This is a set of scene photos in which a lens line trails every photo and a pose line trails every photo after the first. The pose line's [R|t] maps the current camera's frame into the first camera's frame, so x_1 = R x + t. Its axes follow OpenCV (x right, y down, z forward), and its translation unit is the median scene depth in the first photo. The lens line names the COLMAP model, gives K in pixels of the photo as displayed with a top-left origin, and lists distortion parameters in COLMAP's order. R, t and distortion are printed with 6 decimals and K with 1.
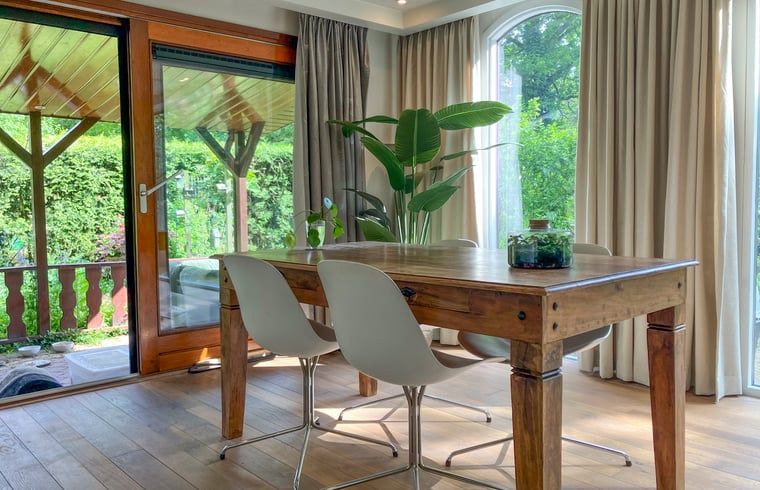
lens RADIAL K [[625.3, 0, 379.6], [0, 625.3, 243.2], [0, 0, 1]] dist [0.034577, -0.035849]
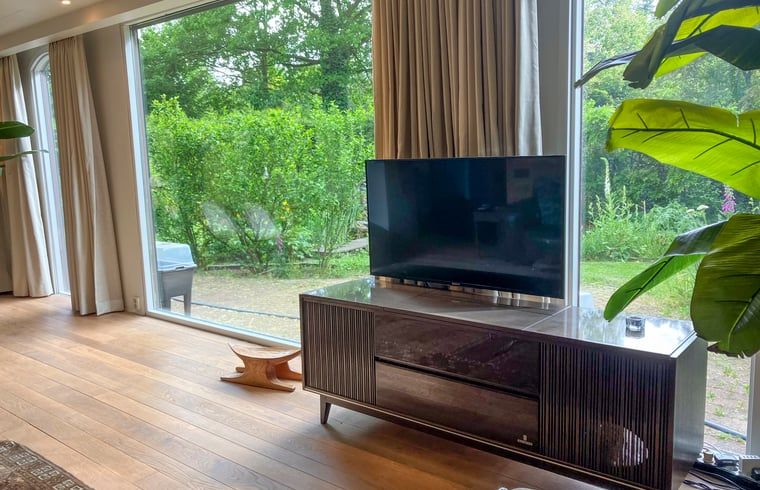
lens RADIAL K [[625.3, 0, 392.3], [0, 625.3, 256.9], [0, 0, 1]] dist [0.034577, -0.035849]
pose [[0.988175, -0.034252, 0.149455, 0.579267], [0.020459, 0.995468, 0.092869, -0.027334], [-0.151959, -0.088713, 0.984398, -0.398340]]
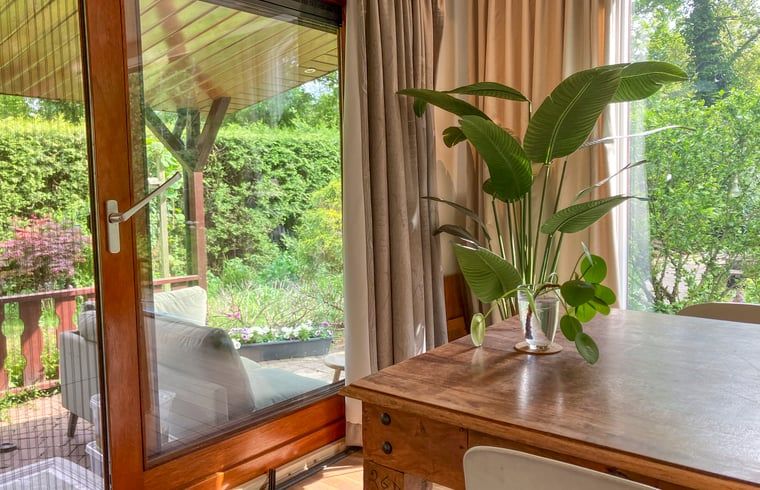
lens RADIAL K [[625.3, 0, 360.1], [0, 625.3, 232.6], [0, 0, 1]] dist [0.034577, -0.035849]
pose [[0.991598, -0.019999, 0.127804, -0.155057], [0.018895, 0.999773, 0.009845, -0.045194], [-0.127972, -0.007348, 0.991751, 0.284332]]
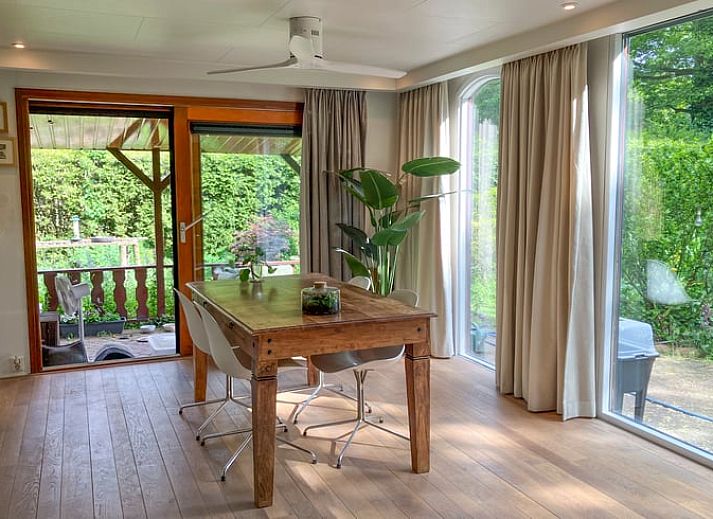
lens RADIAL K [[668.1, 0, 358.9], [0, 668.1, 253.9], [0, 0, 1]] dist [0.034703, 0.000000]
pose [[0.945699, 0.043456, -0.322125, 0.327104], [-0.029595, 0.998418, 0.047806, -0.070969], [0.323693, -0.035677, 0.945489, -0.203702]]
